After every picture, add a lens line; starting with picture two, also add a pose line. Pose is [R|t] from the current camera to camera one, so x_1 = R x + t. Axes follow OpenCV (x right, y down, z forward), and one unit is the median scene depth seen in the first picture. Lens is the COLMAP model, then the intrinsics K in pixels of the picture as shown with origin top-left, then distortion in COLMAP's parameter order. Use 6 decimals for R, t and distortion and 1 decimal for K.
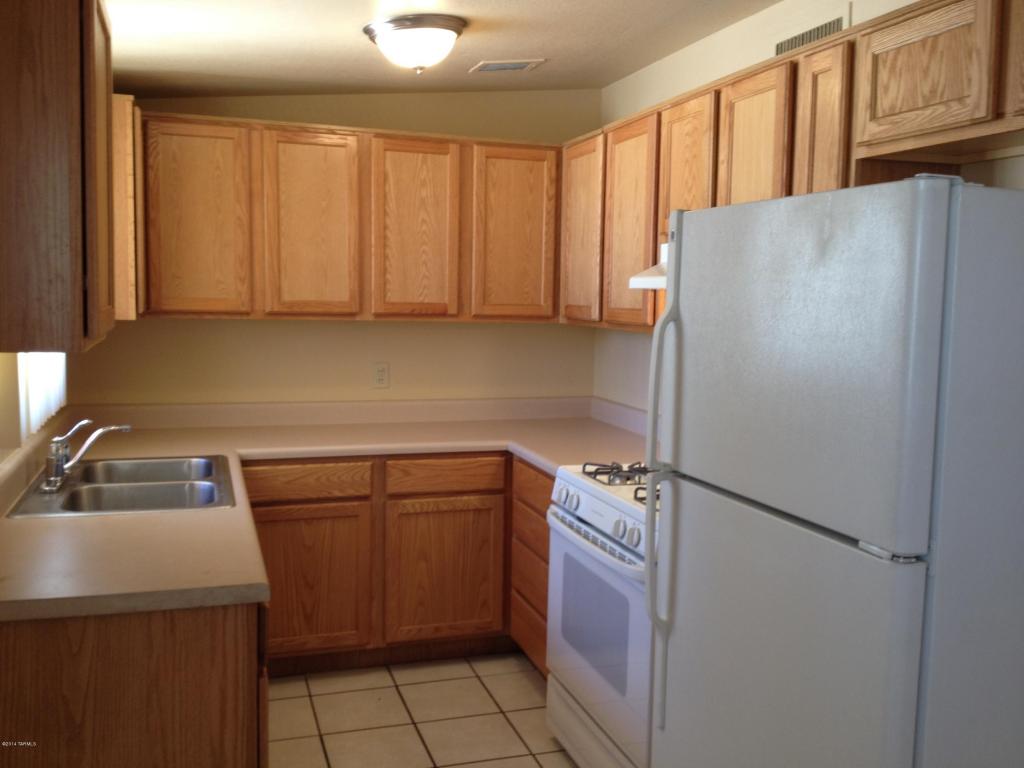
lens RADIAL K [[962.8, 0, 525.2], [0, 962.8, 380.1], [0, 0, 1]] dist [0.171060, -0.356063]
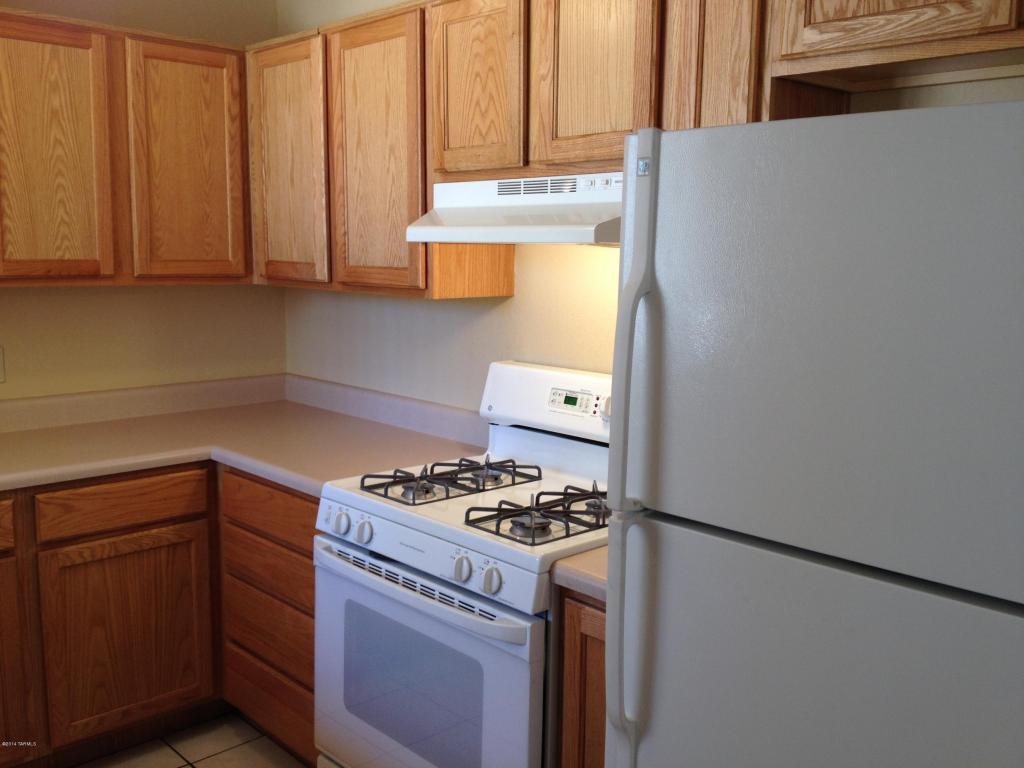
lens RADIAL K [[962.8, 0, 525.2], [0, 962.8, 380.1], [0, 0, 1]] dist [0.171060, -0.356063]
pose [[0.903023, -0.065388, 0.424586, -0.116969], [0.042509, 0.997098, 0.063148, -0.025437], [-0.427484, -0.038975, 0.903183, 0.224904]]
